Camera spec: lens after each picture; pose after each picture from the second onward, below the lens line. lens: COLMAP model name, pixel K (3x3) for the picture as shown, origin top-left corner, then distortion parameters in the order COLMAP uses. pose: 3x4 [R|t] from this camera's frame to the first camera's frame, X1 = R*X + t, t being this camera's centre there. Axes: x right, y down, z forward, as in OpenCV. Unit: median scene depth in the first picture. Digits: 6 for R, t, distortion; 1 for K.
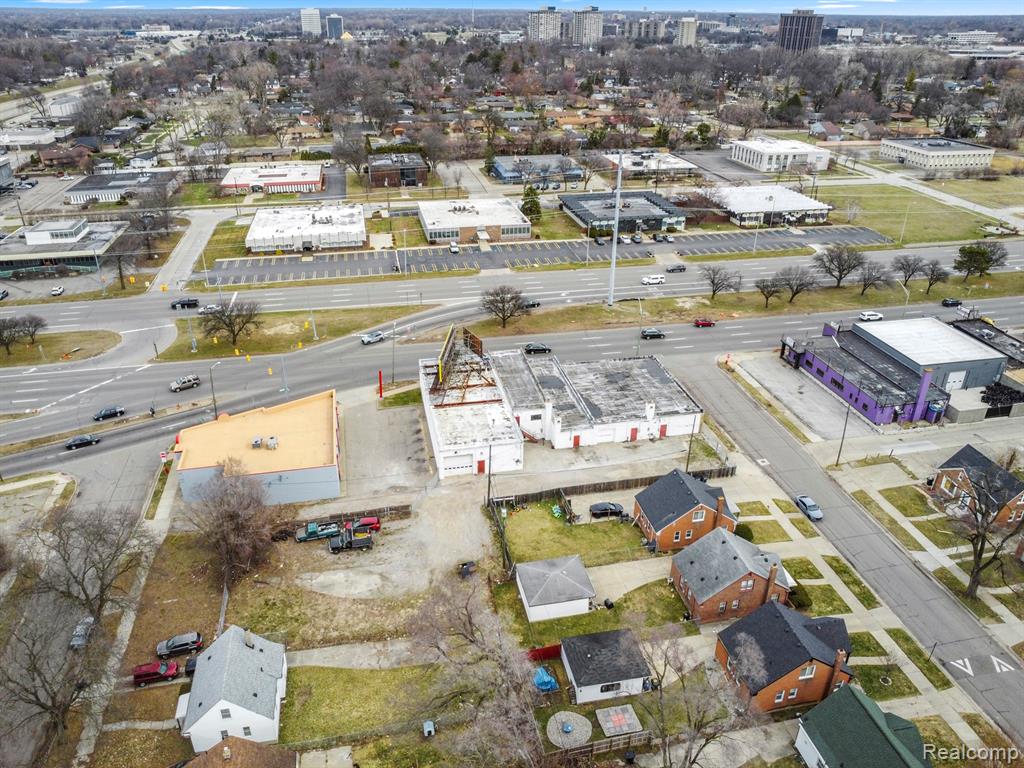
lens RADIAL K [[741.8, 0, 506.0], [0, 741.8, 378.0], [0, 0, 1]] dist [-0.028555, -0.002988]
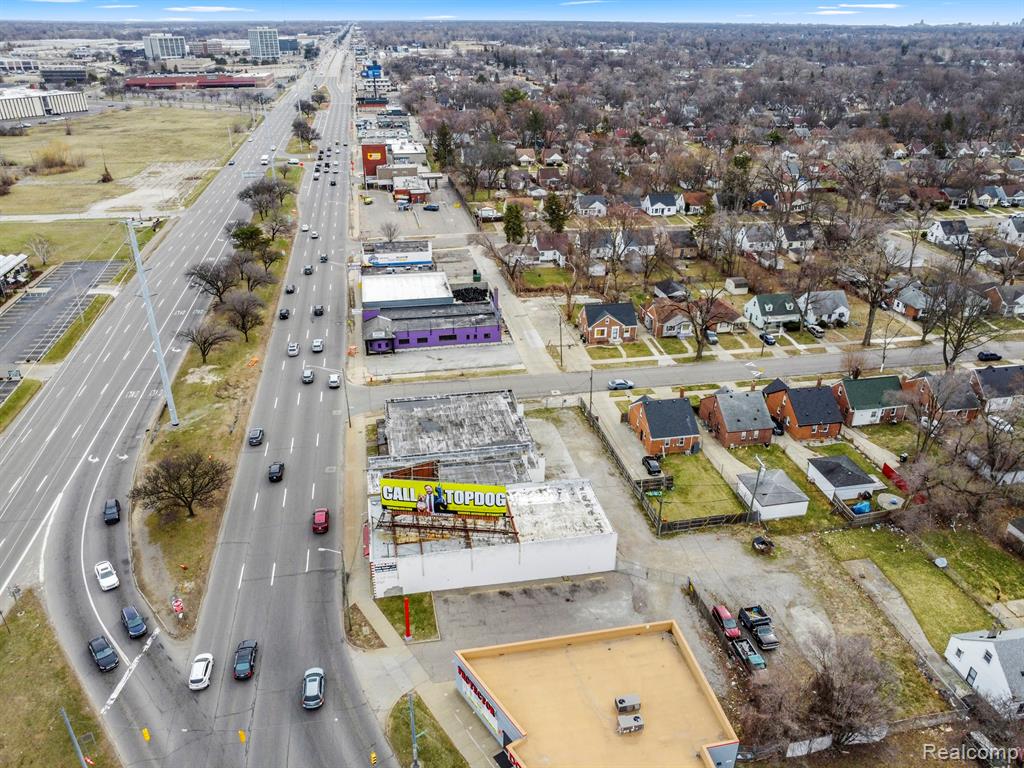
lens RADIAL K [[741.8, 0, 513.2], [0, 741.8, 382.3], [0, 0, 1]] dist [-0.028555, -0.002988]
pose [[0.015182, -0.445607, 0.895100, -0.488511], [0.443720, 0.805230, 0.393341, -0.273080], [-0.896037, 0.391202, 0.209950, 0.545587]]
